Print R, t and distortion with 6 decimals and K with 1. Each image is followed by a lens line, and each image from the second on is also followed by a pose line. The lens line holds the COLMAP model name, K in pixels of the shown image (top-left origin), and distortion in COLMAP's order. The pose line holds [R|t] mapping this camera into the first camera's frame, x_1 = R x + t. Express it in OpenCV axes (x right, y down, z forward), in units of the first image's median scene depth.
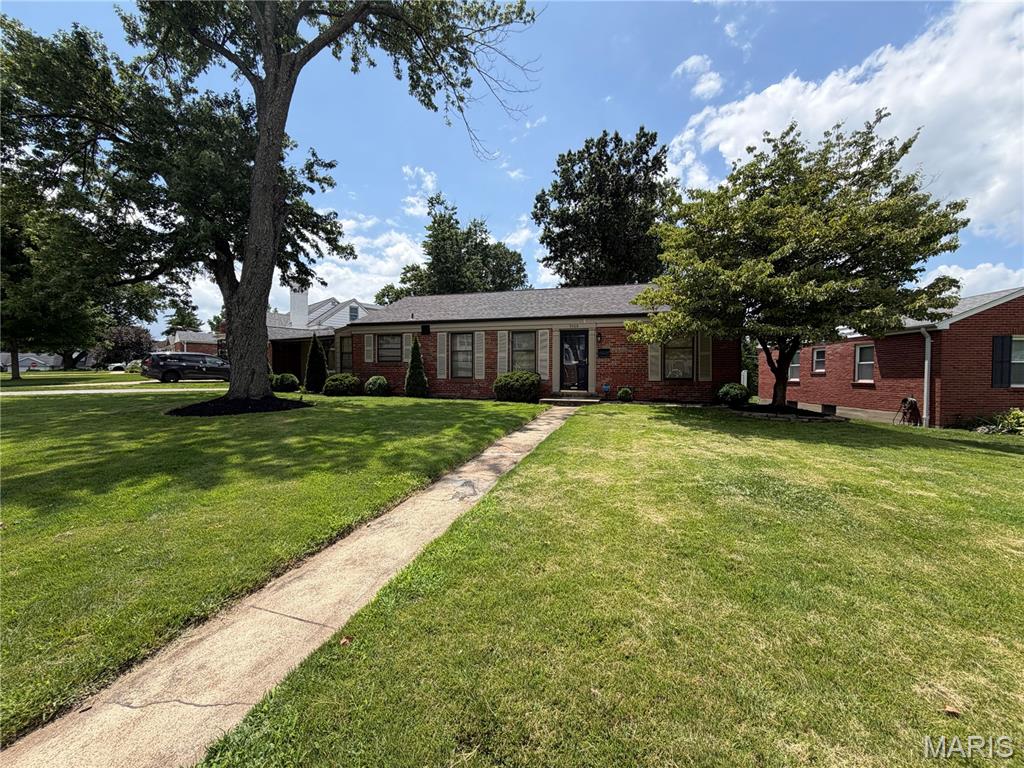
lens RADIAL K [[408.5, 0, 517.7], [0, 408.5, 381.4], [0, 0, 1]] dist [0.001444, -0.000107]
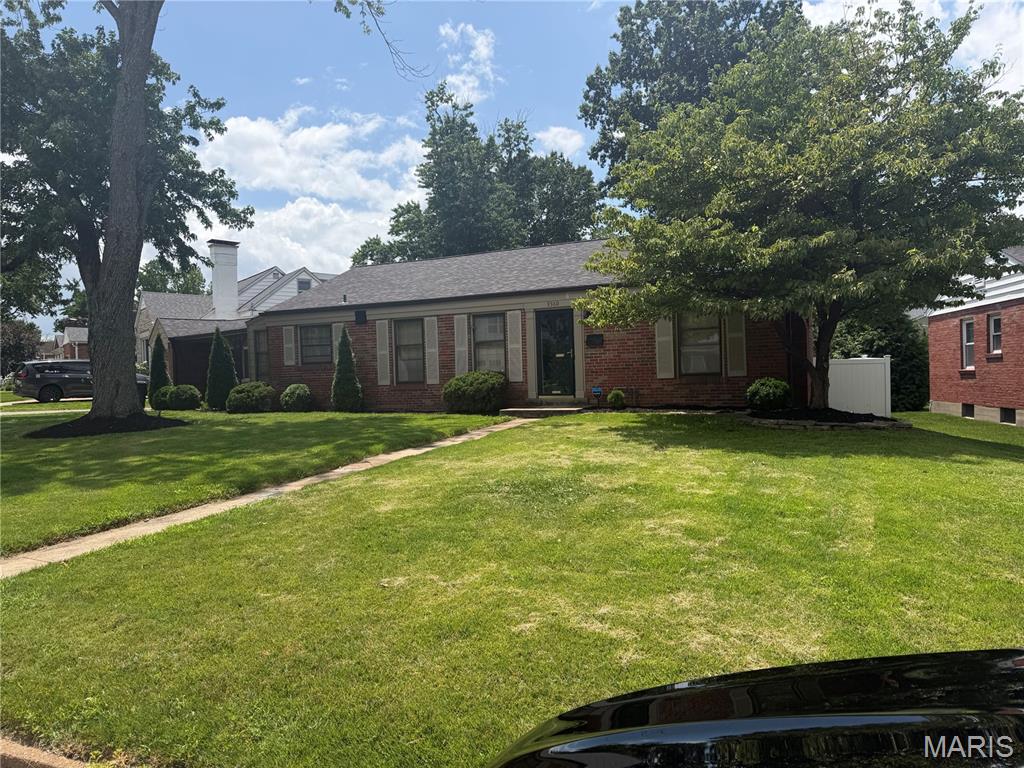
lens RADIAL K [[716.5, 0, 512.0], [0, 716.5, 384.0], [0, 0, 1]] dist [0.077916, -0.076731]
pose [[0.986360, -0.031582, -0.161544, 0.234051], [0.030855, 0.999499, -0.007007, 0.007079], [0.161684, 0.001926, 0.986841, -0.194950]]
